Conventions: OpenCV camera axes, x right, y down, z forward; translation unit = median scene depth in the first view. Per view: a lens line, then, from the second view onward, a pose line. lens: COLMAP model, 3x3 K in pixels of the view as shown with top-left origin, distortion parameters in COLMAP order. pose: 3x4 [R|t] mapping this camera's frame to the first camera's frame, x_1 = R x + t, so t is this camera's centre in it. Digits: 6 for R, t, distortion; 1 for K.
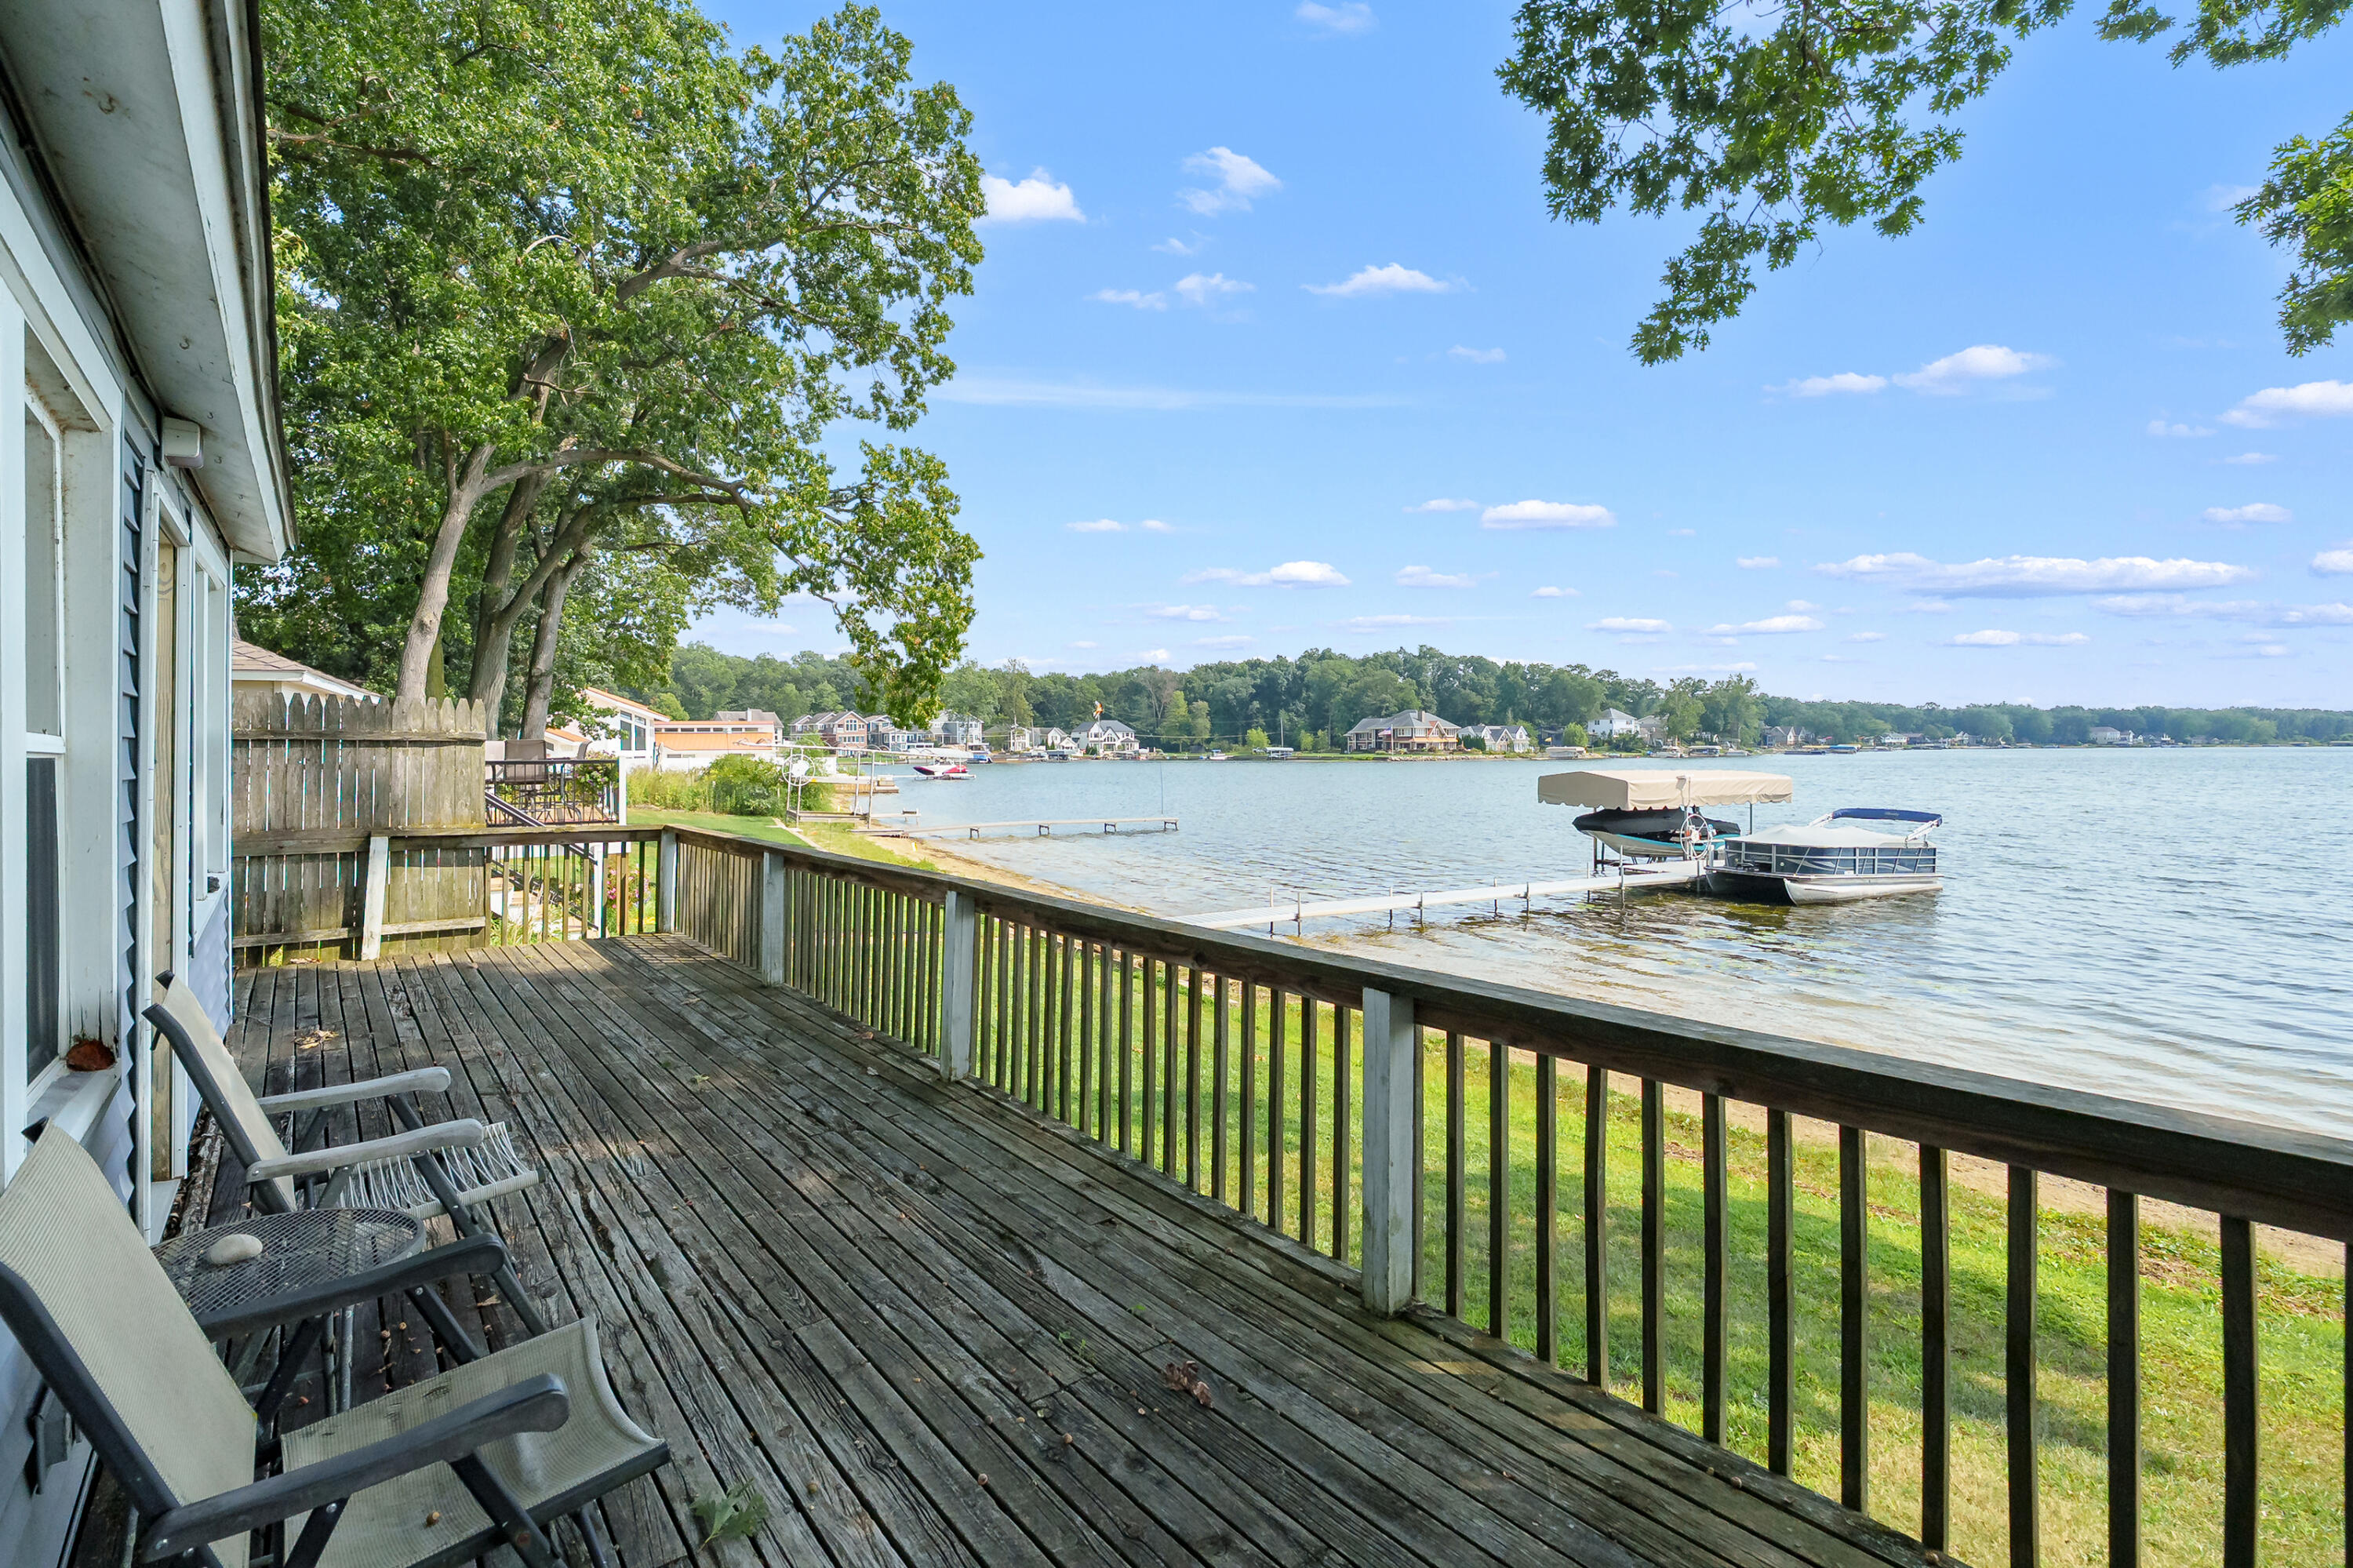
lens RADIAL K [[1096.2, 0, 1171.1], [0, 1096.2, 743.9], [0, 0, 1]] dist [-0.000052, -0.002624]
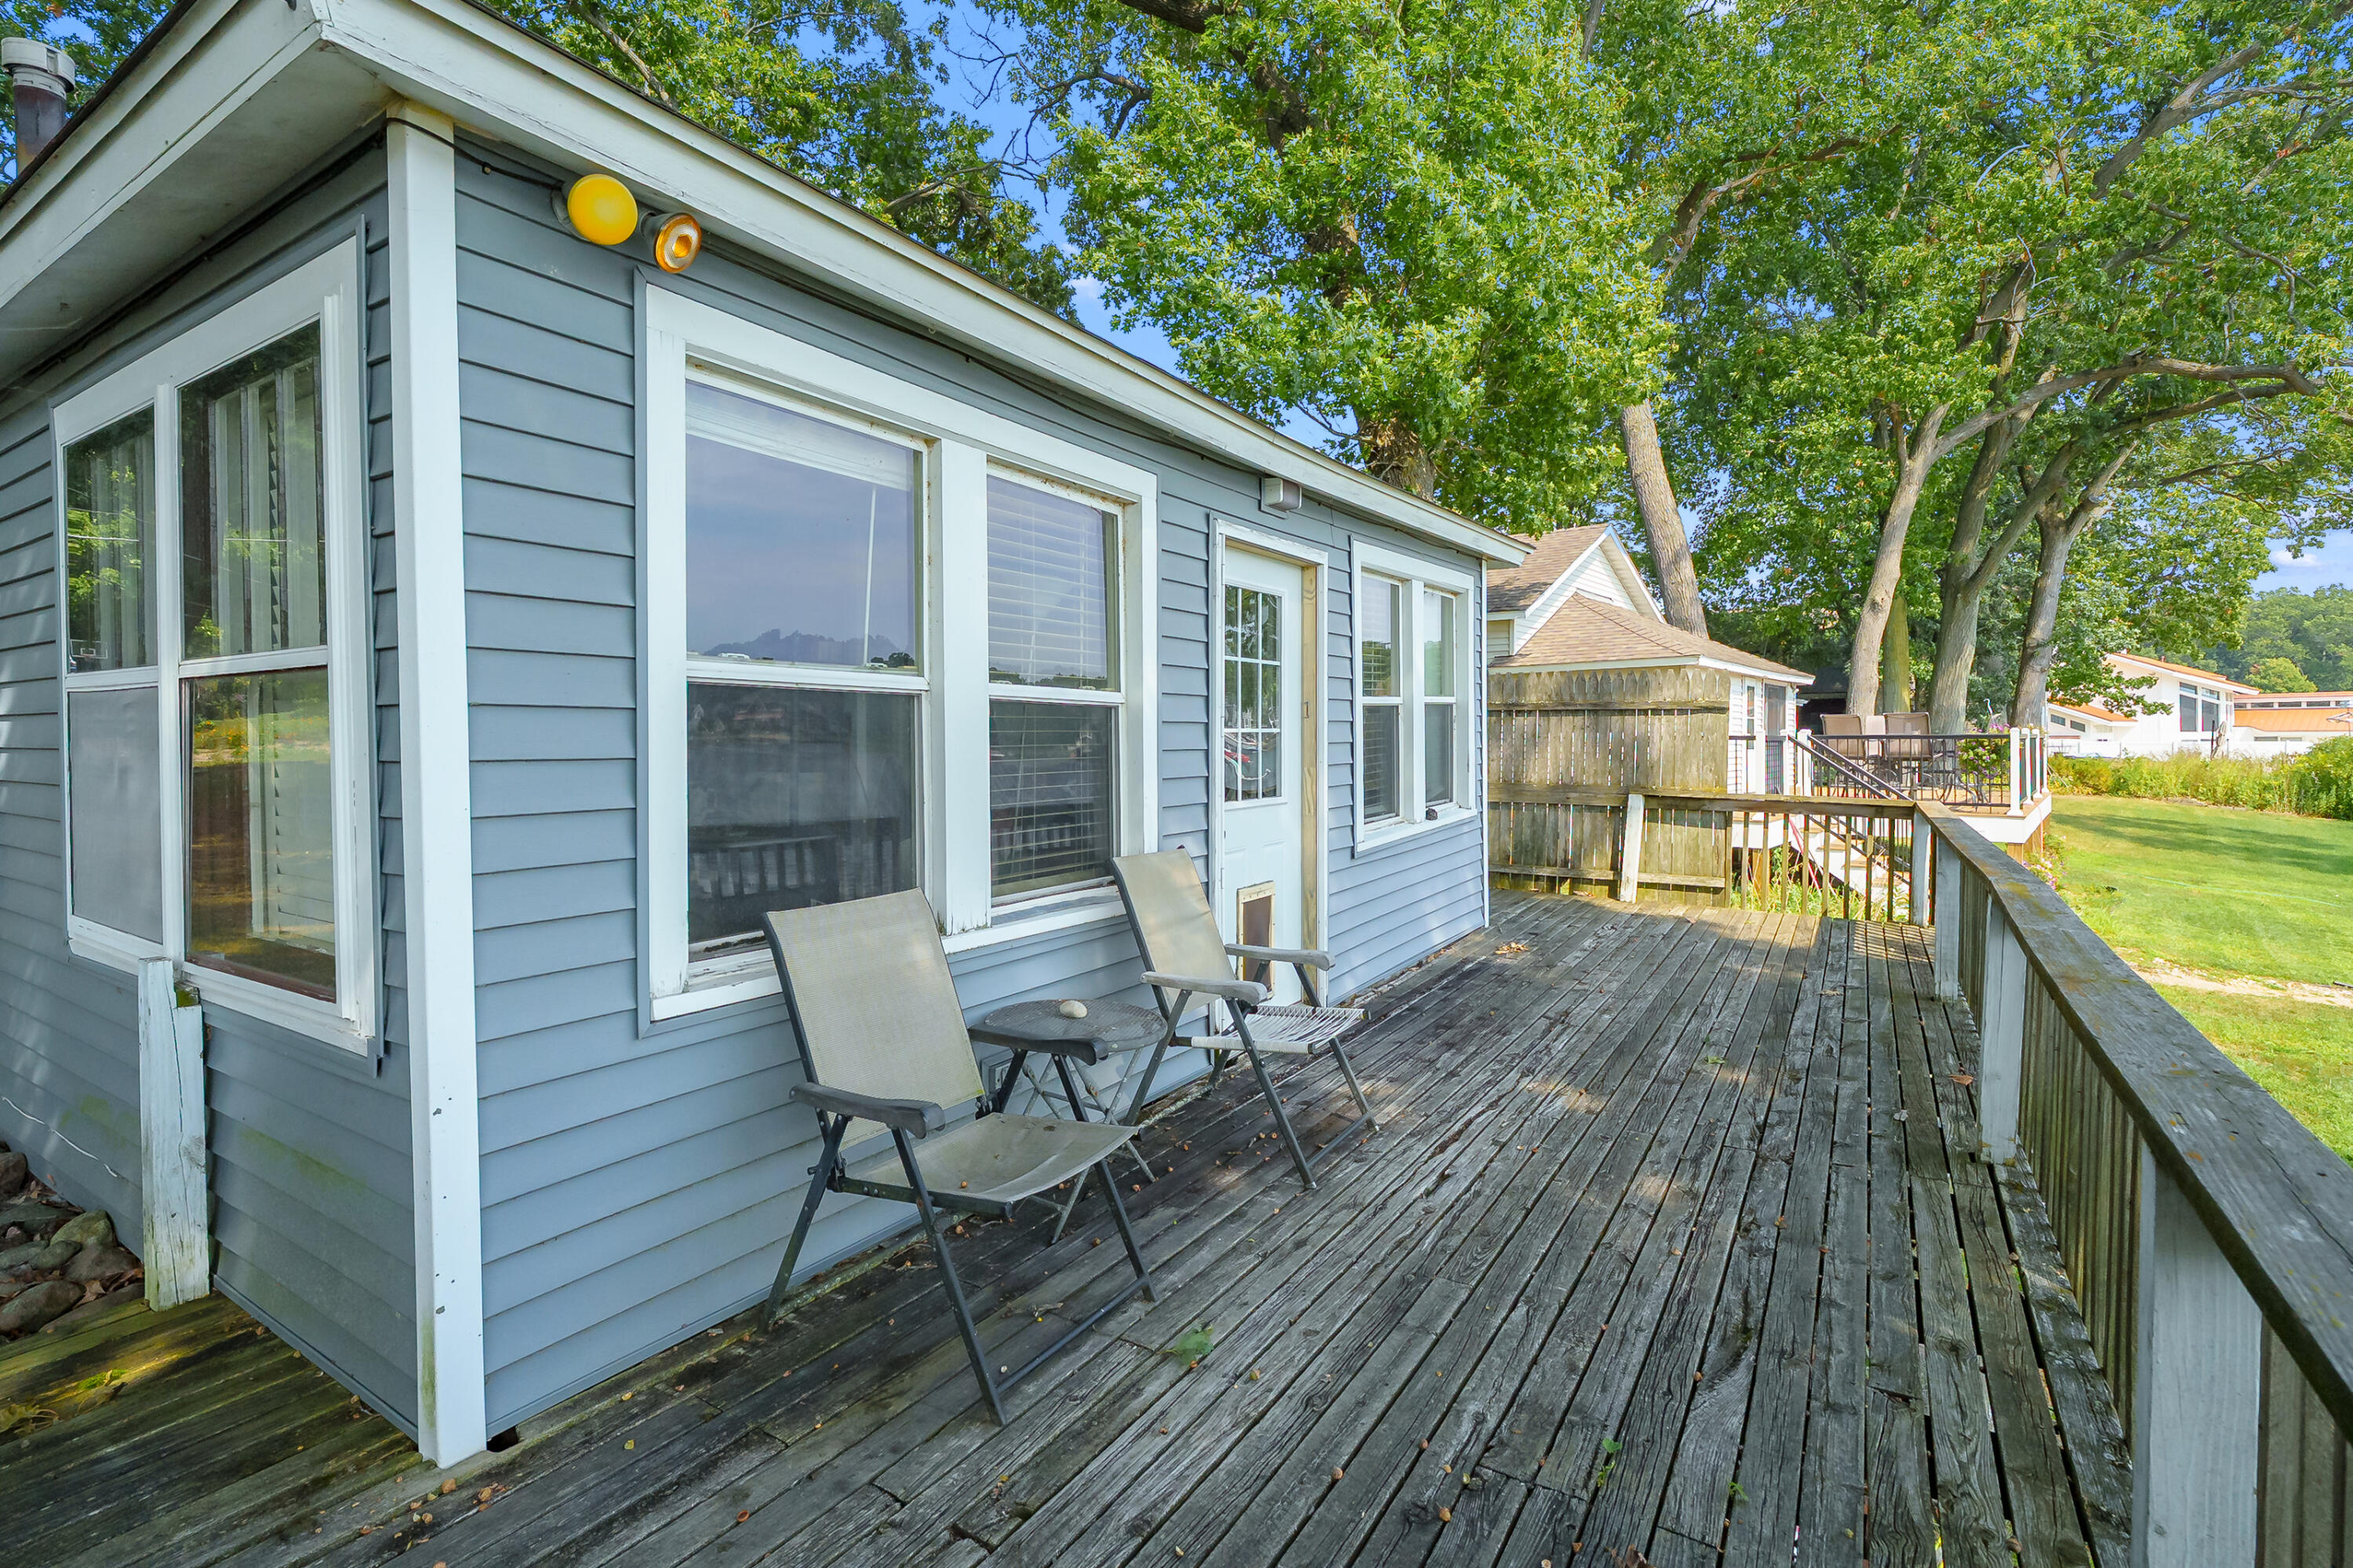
lens RADIAL K [[1096.2, 0, 1172.9], [0, 1096.2, 760.1], [0, 0, 1]] dist [-0.000052, -0.002624]
pose [[0.325953, 0.024103, -0.945079, 0.099409], [0.004519, 0.999624, 0.027053, 0.008358], [0.945375, -0.013089, 0.325722, 0.091741]]
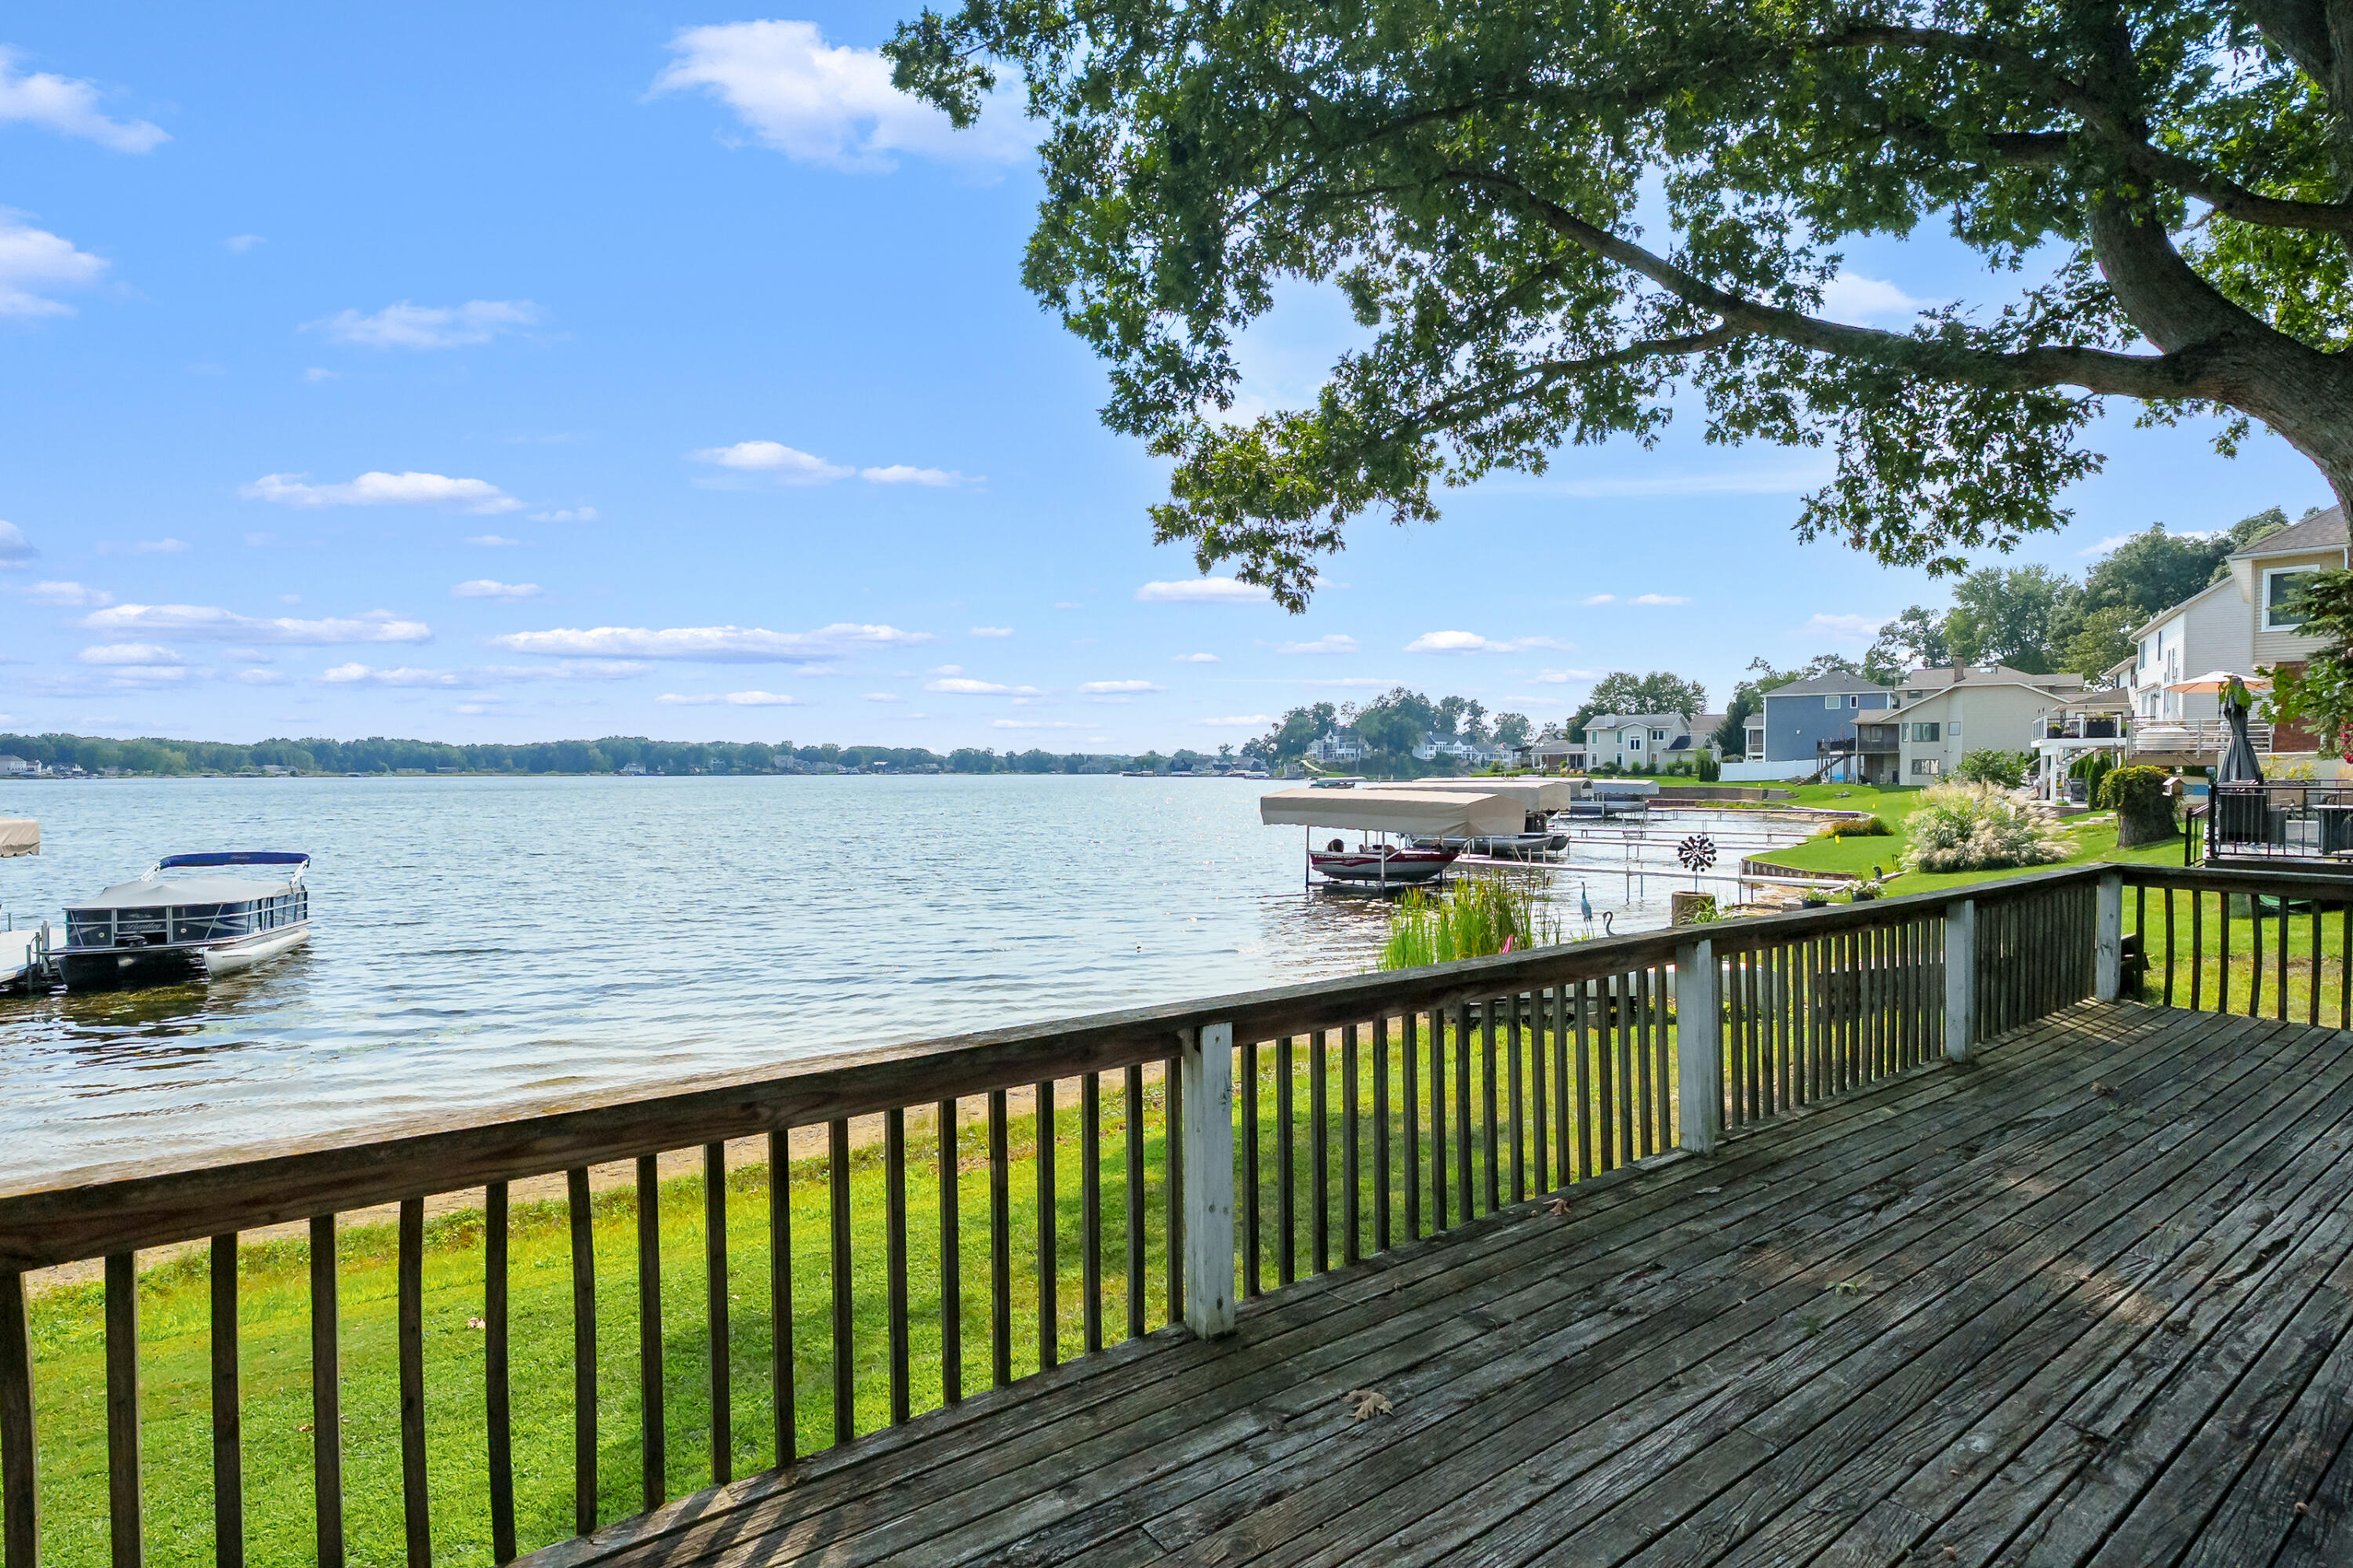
lens RADIAL K [[1096.2, 0, 1194.9], [0, 1096.2, 787.7], [0, 0, 1]] dist [-0.000052, -0.002624]
pose [[0.056027, -0.012283, 0.998354, -0.382580], [0.002306, 0.999923, 0.012173, -0.002008], [-0.998427, 0.001620, 0.056051, 0.466774]]
